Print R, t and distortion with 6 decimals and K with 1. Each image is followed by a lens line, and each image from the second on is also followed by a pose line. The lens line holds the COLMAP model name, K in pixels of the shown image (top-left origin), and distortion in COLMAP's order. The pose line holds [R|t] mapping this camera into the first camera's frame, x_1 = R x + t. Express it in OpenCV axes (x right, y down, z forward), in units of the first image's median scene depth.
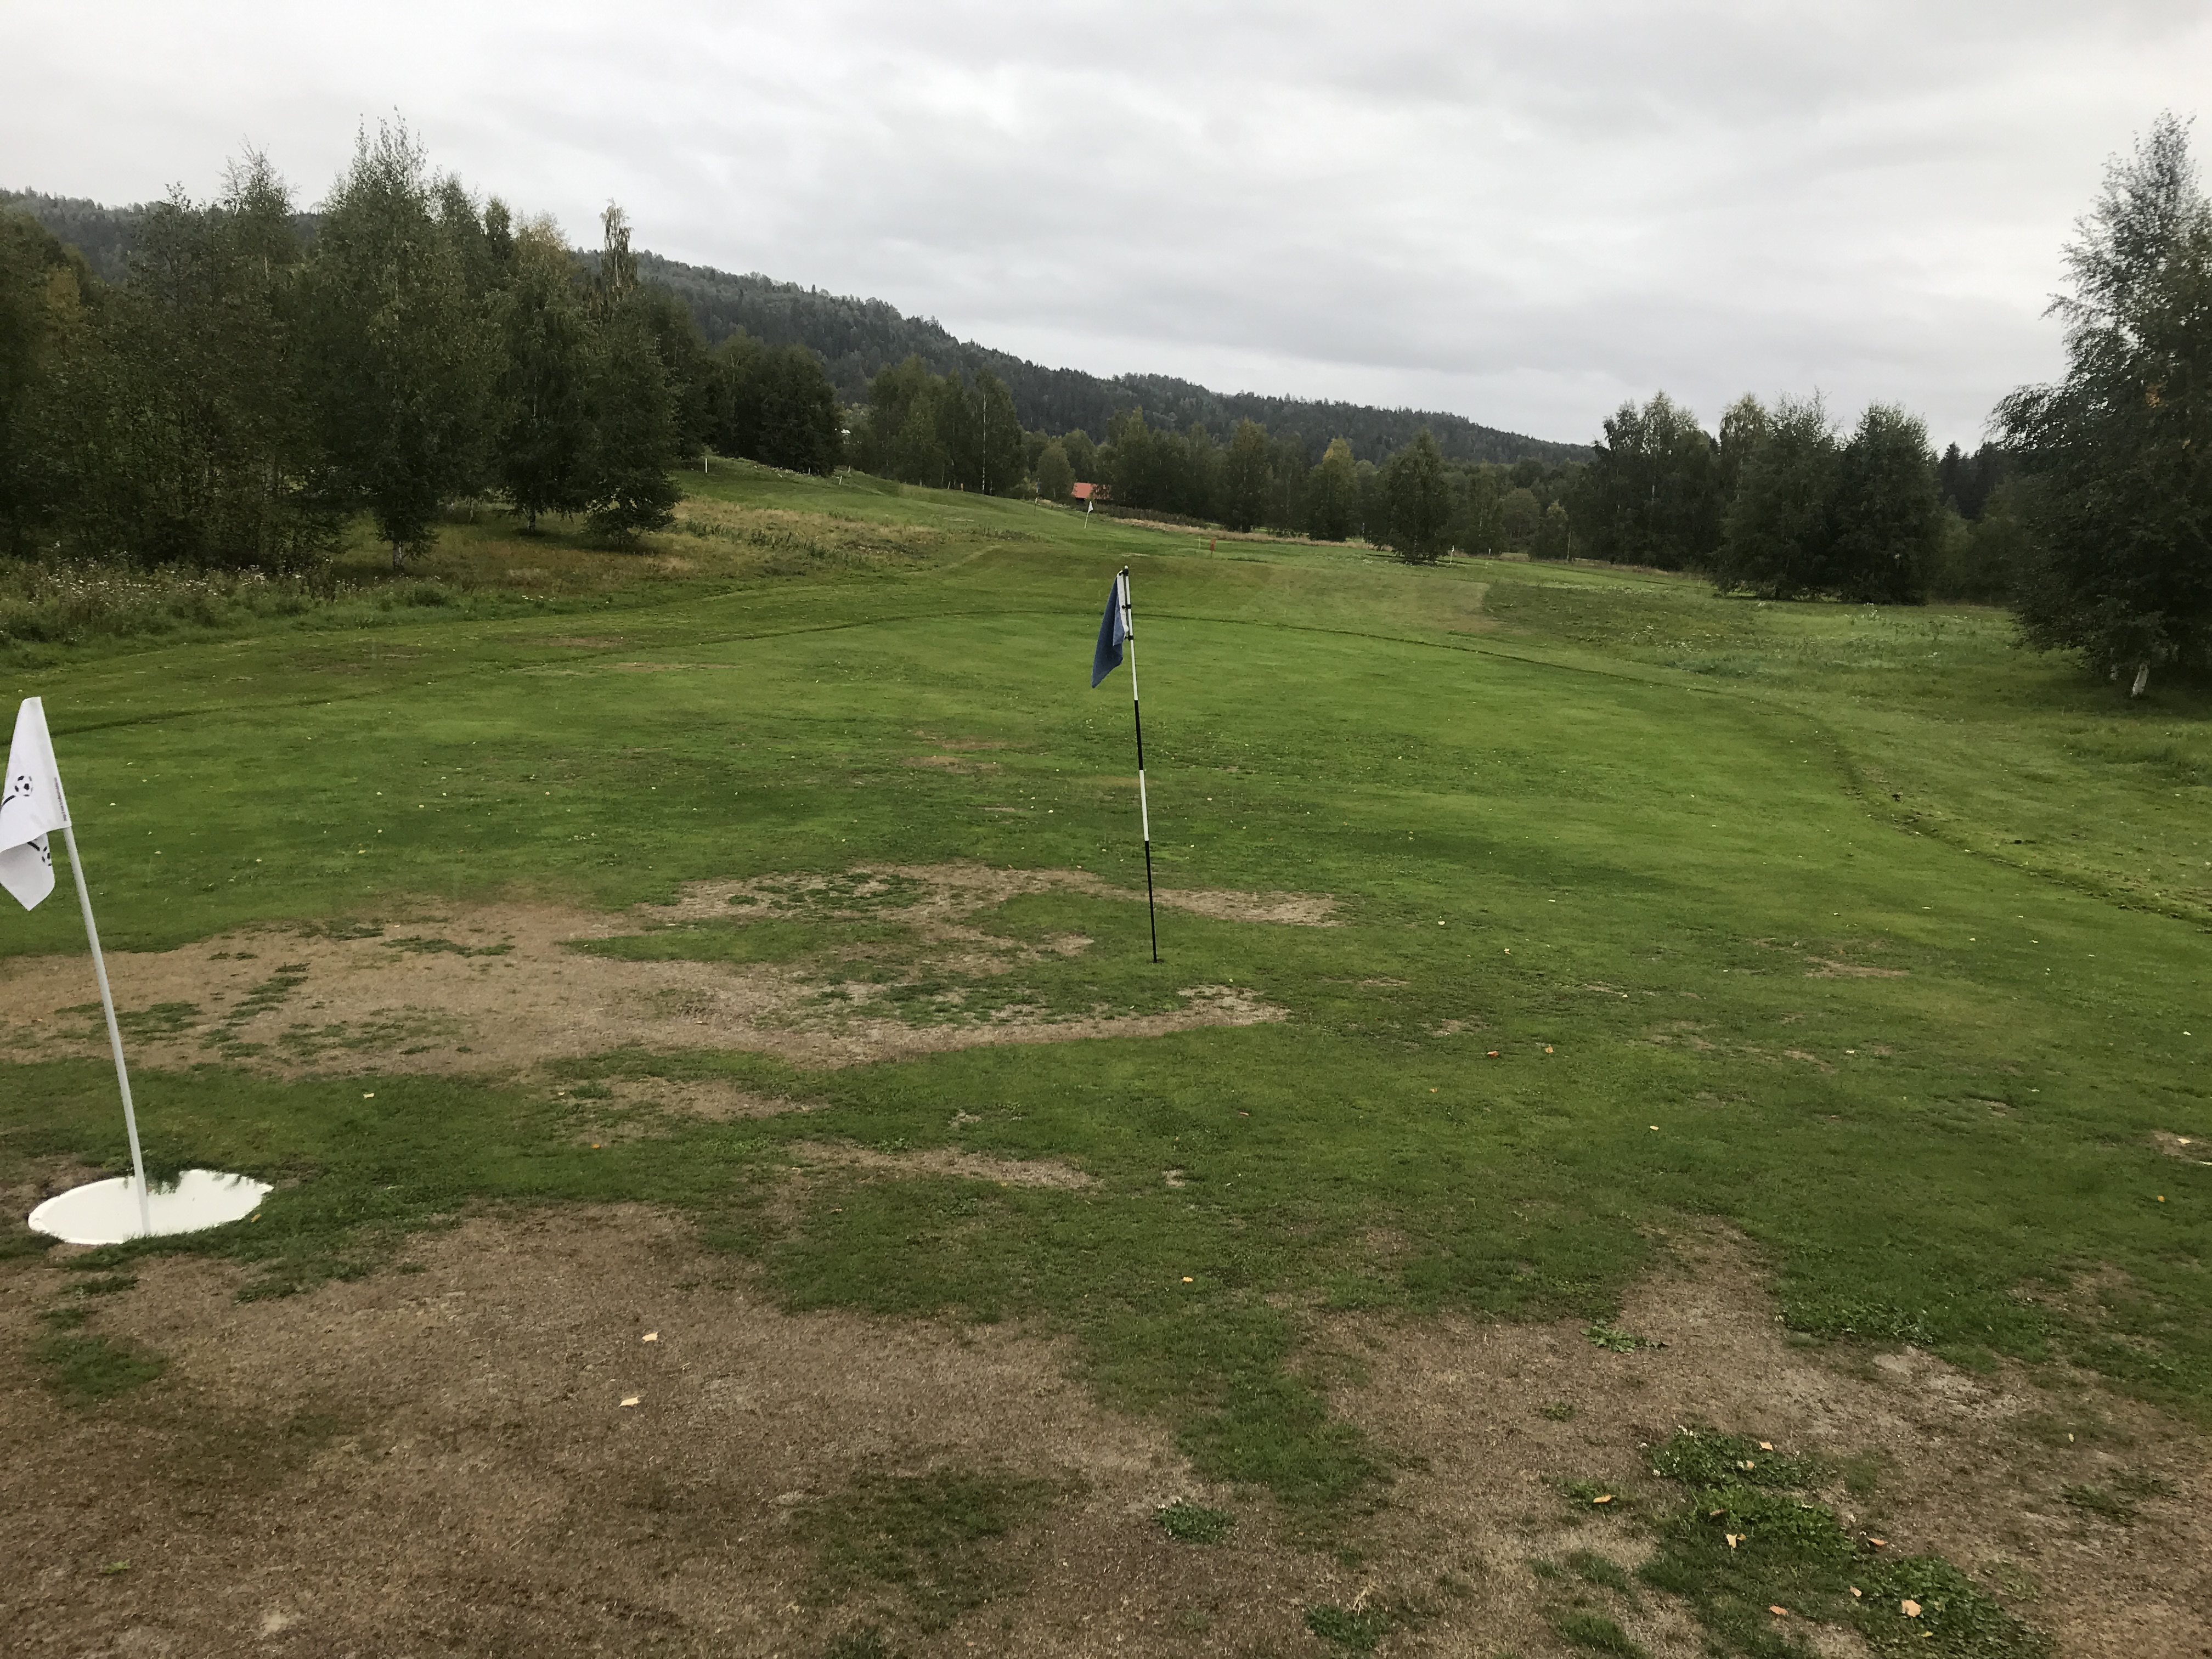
lens RADIAL K [[1774.9, 0, 1097.5], [0, 1774.9, 818.7], [0, 0, 1]] dist [0.019756, -0.008048]
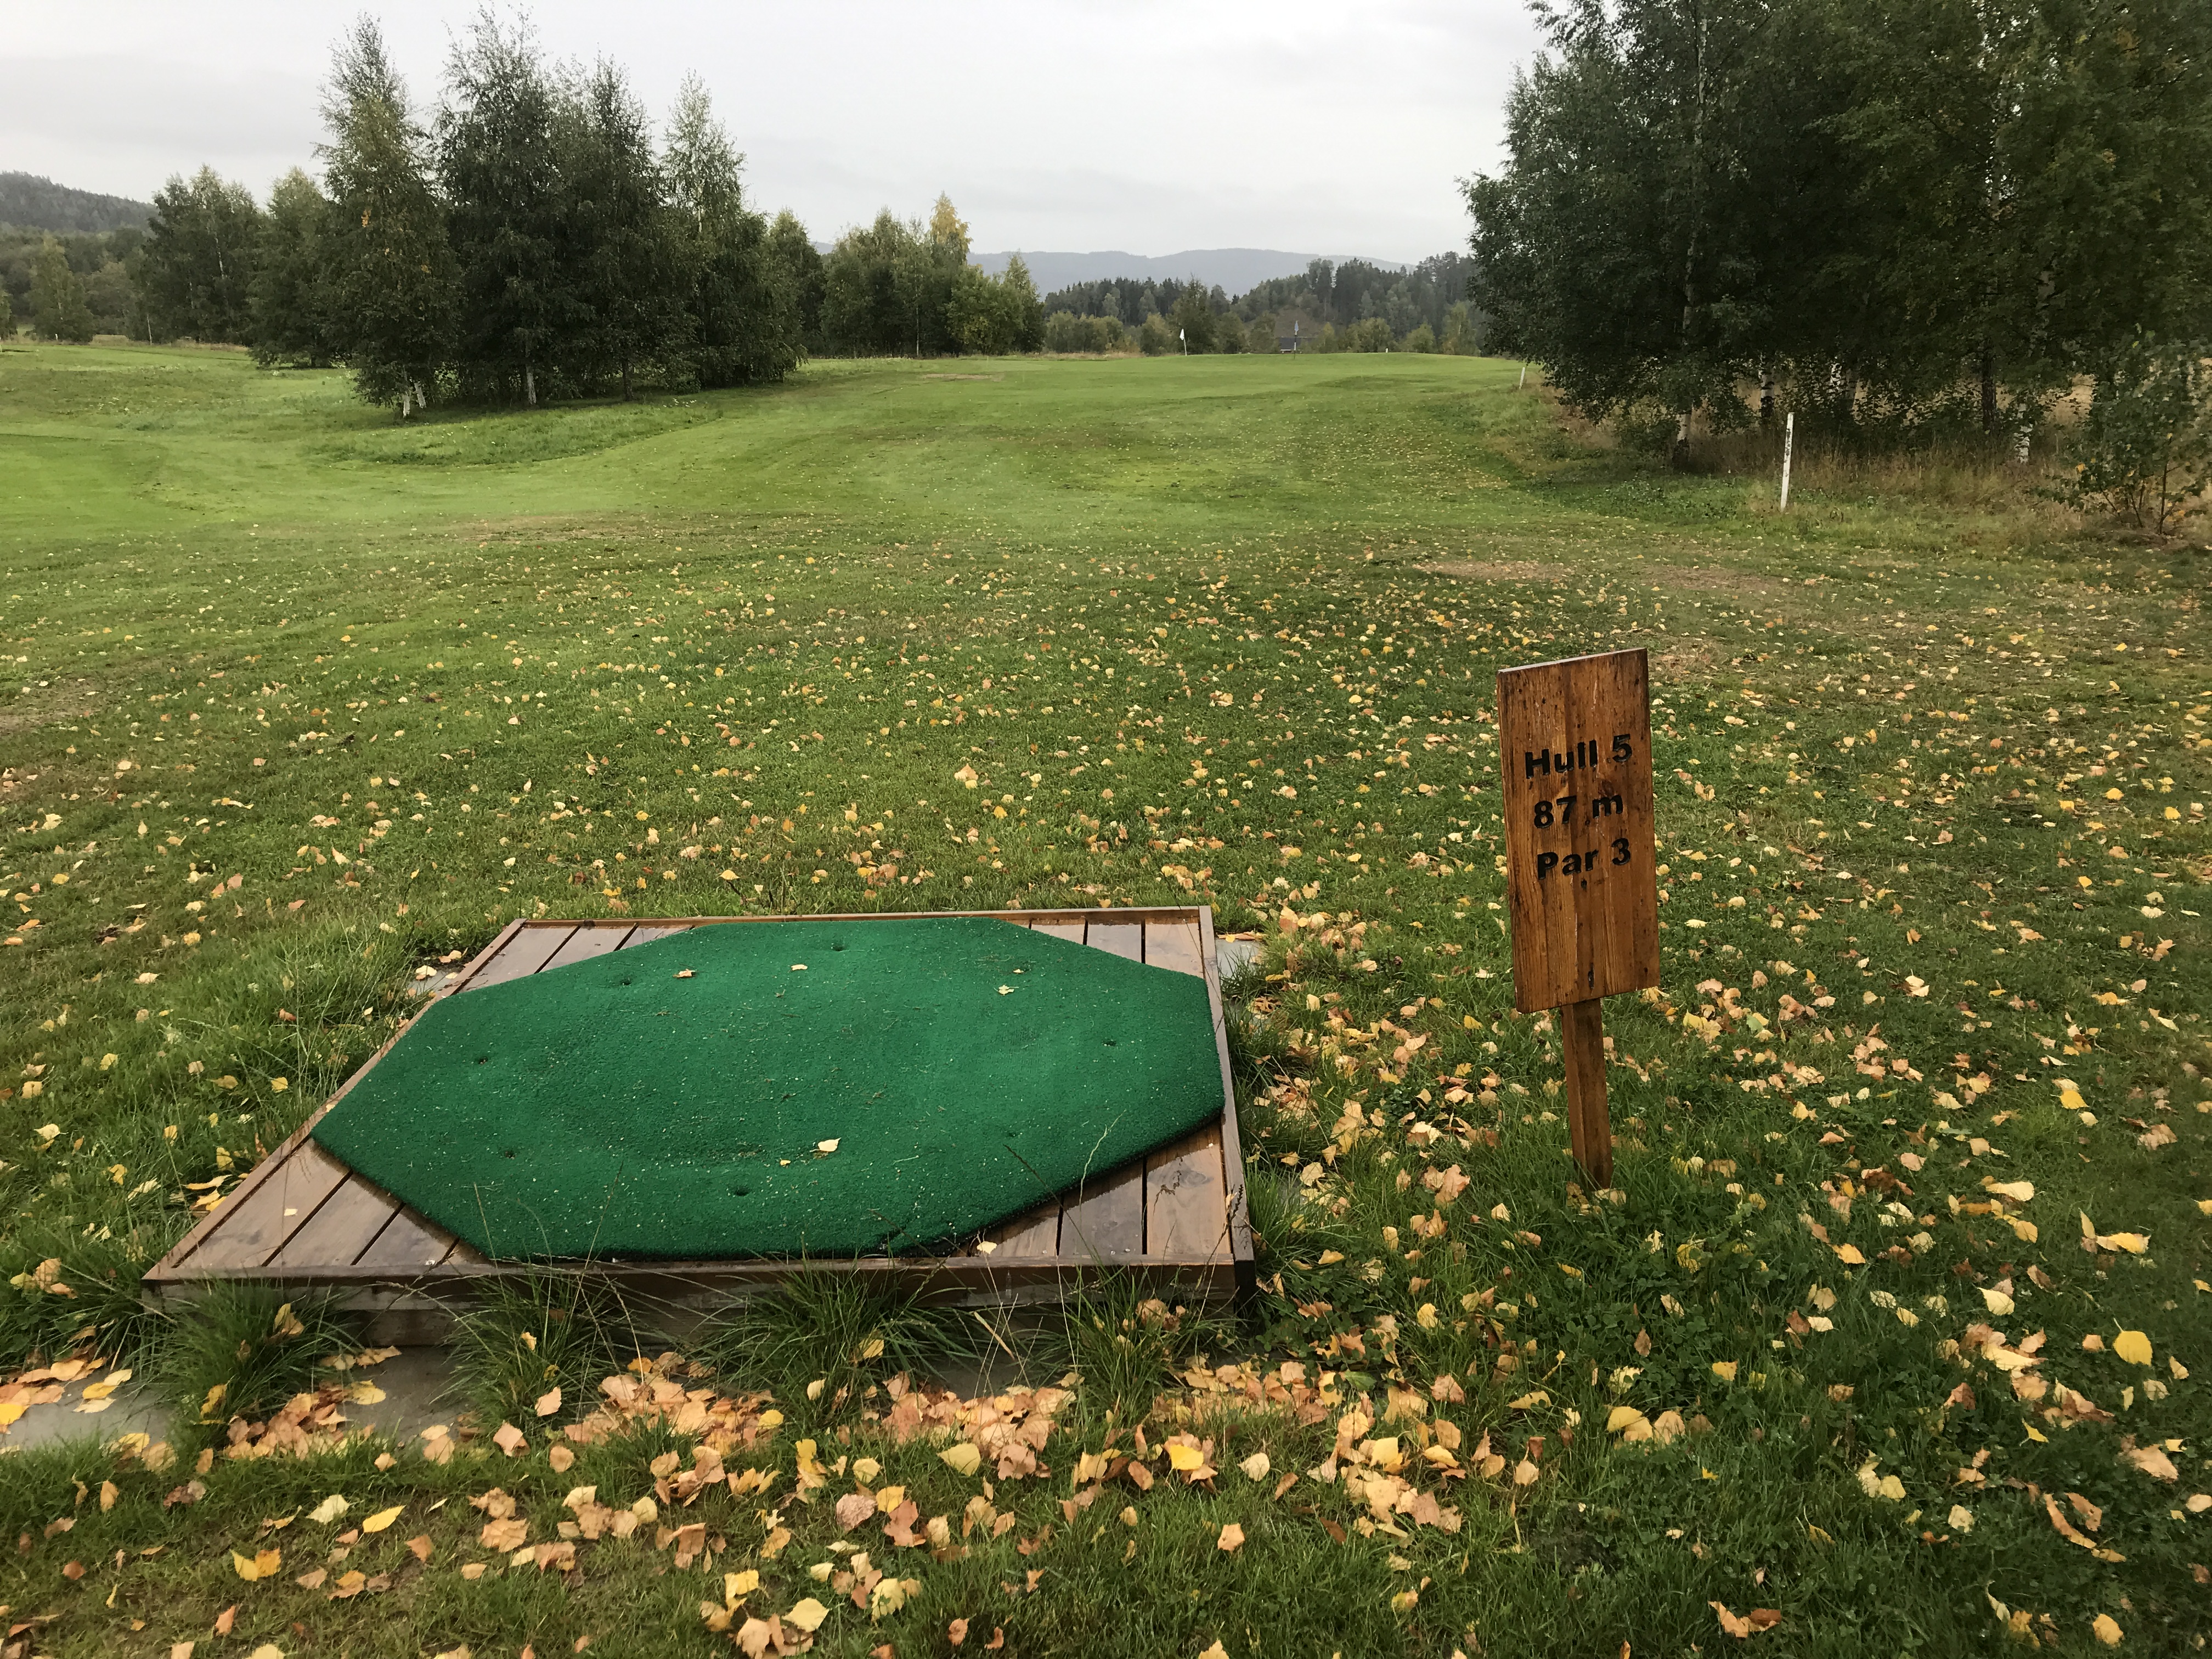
lens RADIAL K [[1774.9, 0, 1097.5], [0, 1774.9, 818.7], [0, 0, 1]] dist [0.019756, -0.008048]
pose [[0.760474, -0.231564, 0.606677, 0.003131], [0.154202, 0.971931, 0.177686, 0.022810], [-0.630794, -0.041575, 0.774836, -0.152824]]
